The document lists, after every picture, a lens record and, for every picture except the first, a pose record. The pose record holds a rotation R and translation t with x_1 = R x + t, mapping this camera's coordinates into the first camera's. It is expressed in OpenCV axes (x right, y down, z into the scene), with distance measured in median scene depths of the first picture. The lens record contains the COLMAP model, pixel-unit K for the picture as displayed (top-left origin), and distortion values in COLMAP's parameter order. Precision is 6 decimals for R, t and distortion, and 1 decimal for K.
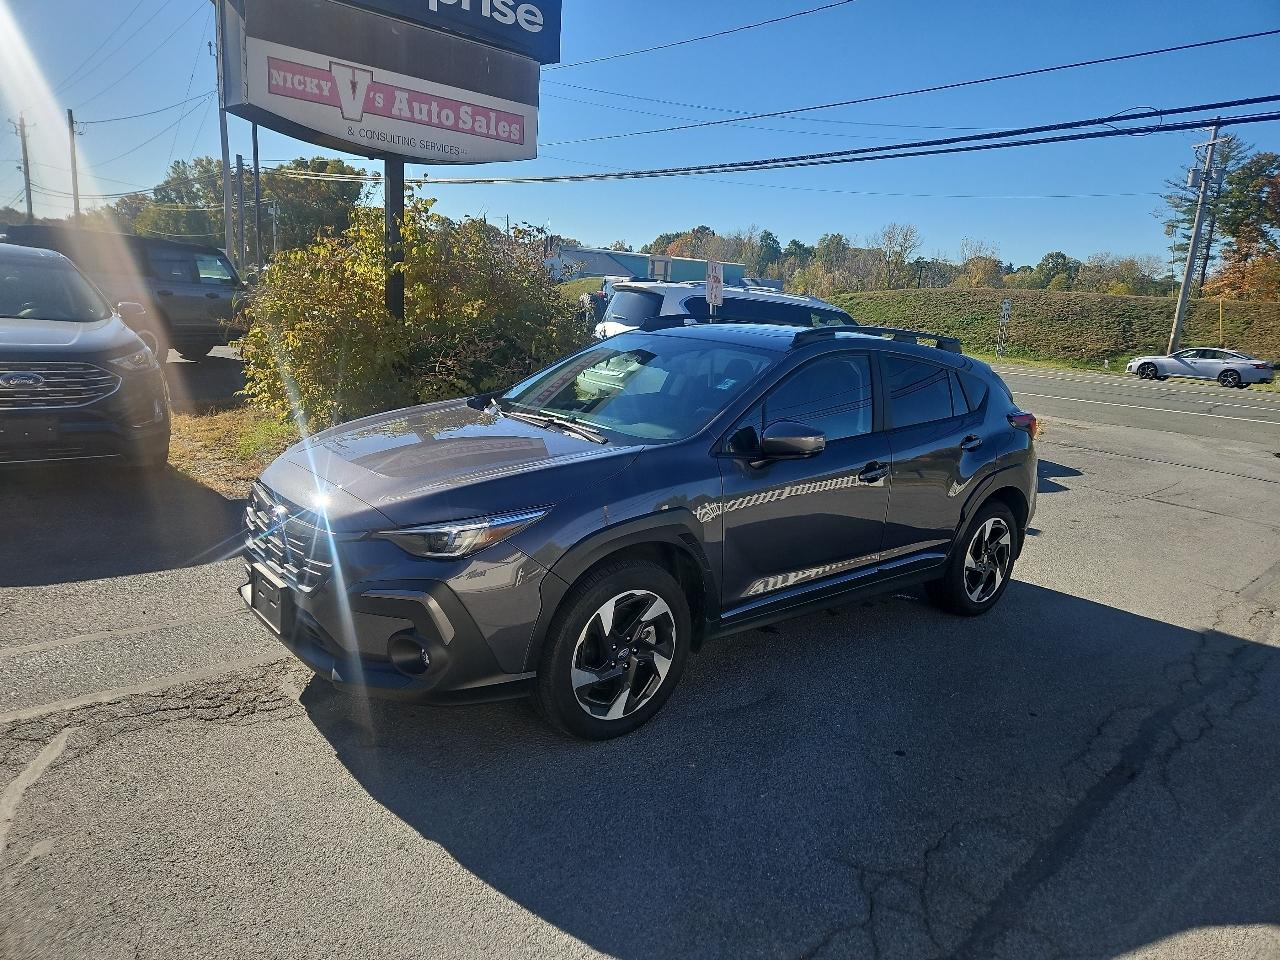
lens RADIAL K [[857.6, 0, 642.5], [0, 857.6, 475.7], [0, 0, 1]] dist [0.078929, -0.070506]
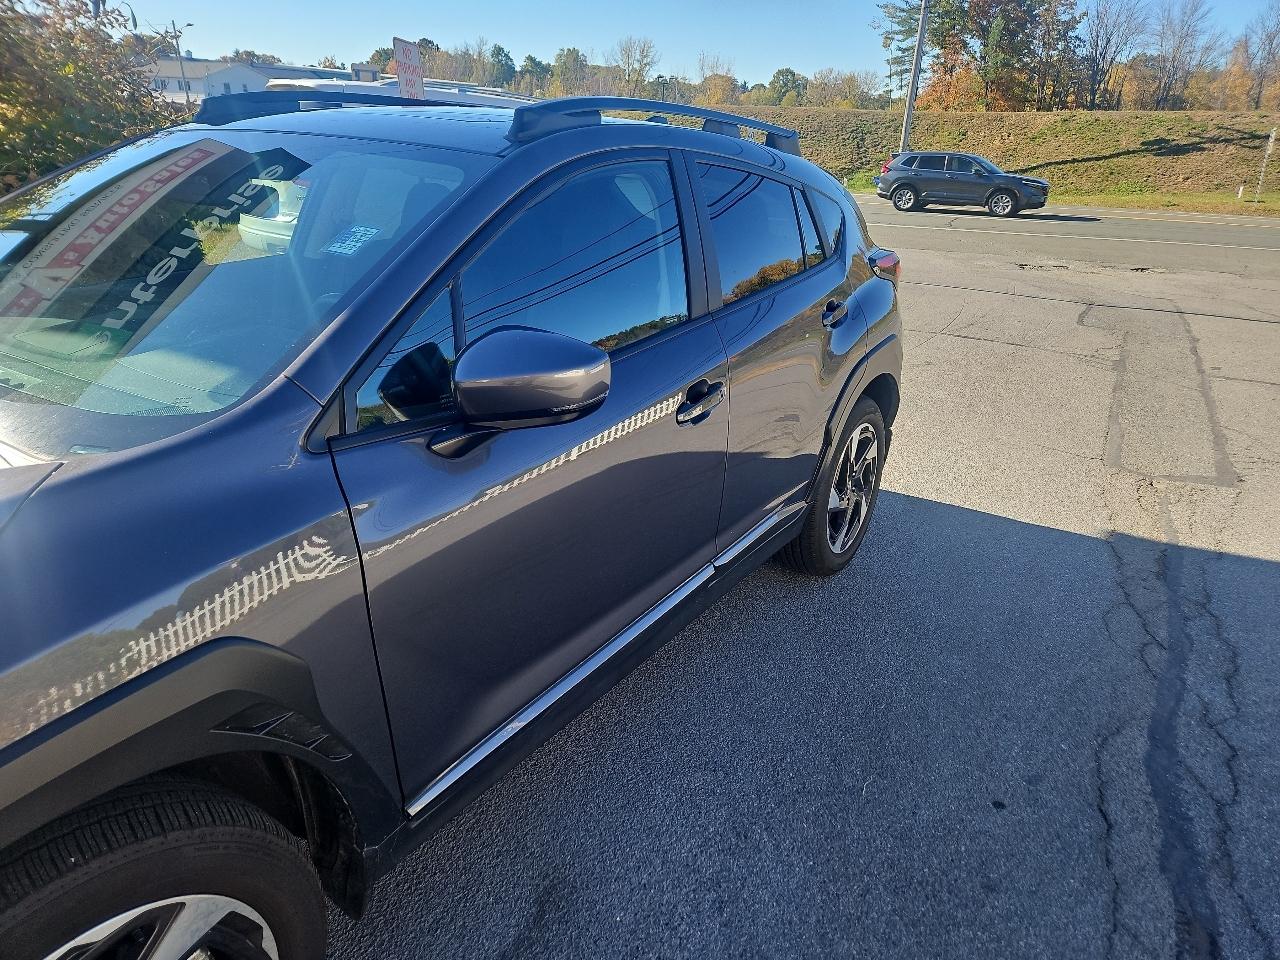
lens RADIAL K [[859.0, 0, 649.1], [0, 859.0, 488.5], [0, 0, 1]] dist [0.064498, -0.046780]
pose [[0.957843, -0.136266, 0.252918, 0.065183], [0.084966, 0.975337, 0.203710, -0.037558], [-0.274439, -0.173633, 0.945798, 0.324740]]
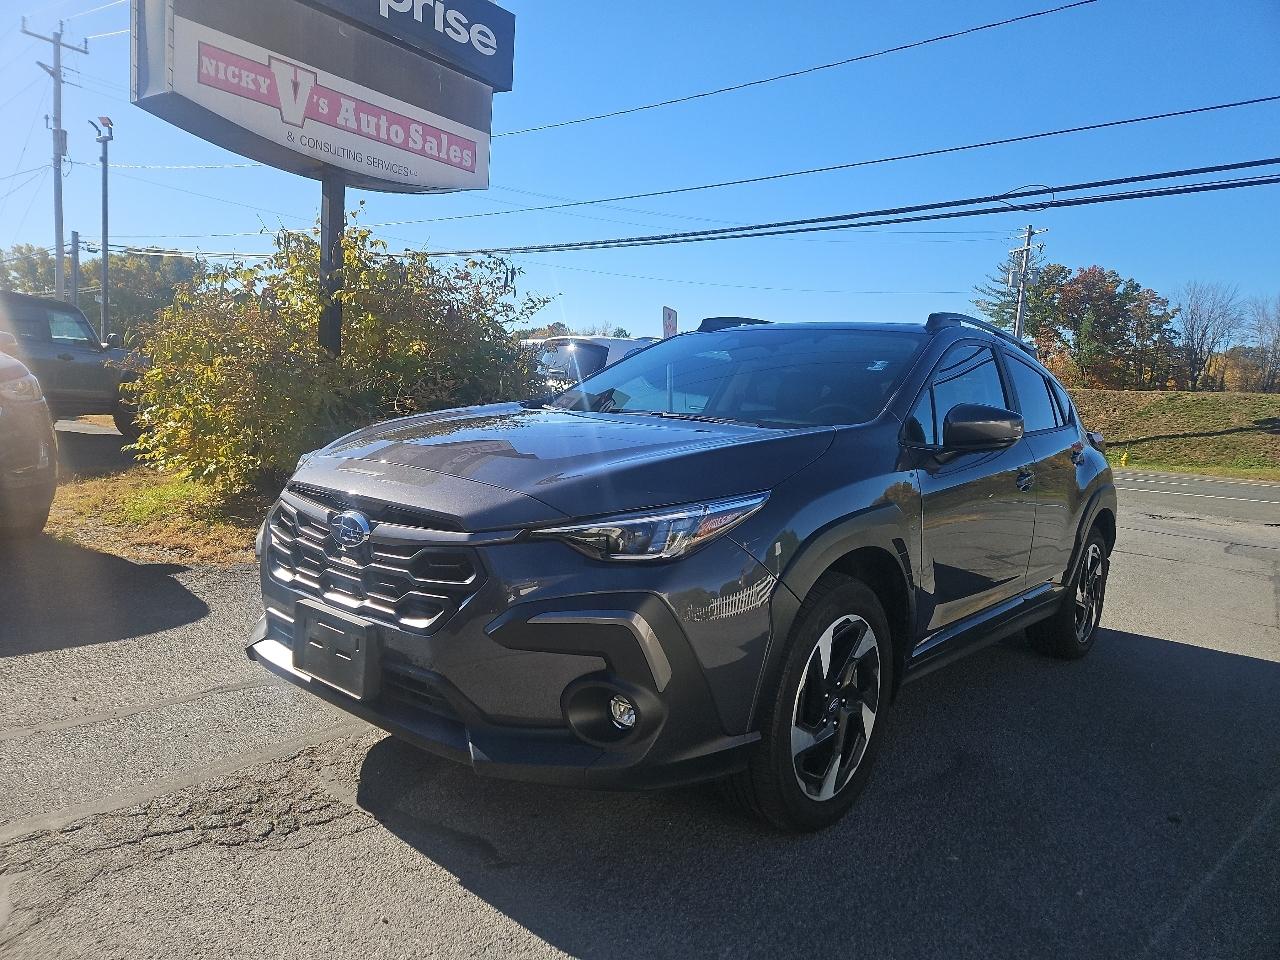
lens RADIAL K [[854.3, 0, 633.8], [0, 854.3, 480.0], [0, 0, 1]] dist [0.076625, -0.064053]
pose [[0.987745, -0.017351, 0.155107, -0.148140], [0.032928, 0.994599, -0.098430, 0.041826], [-0.152562, 0.102332, 0.982982, 0.145222]]
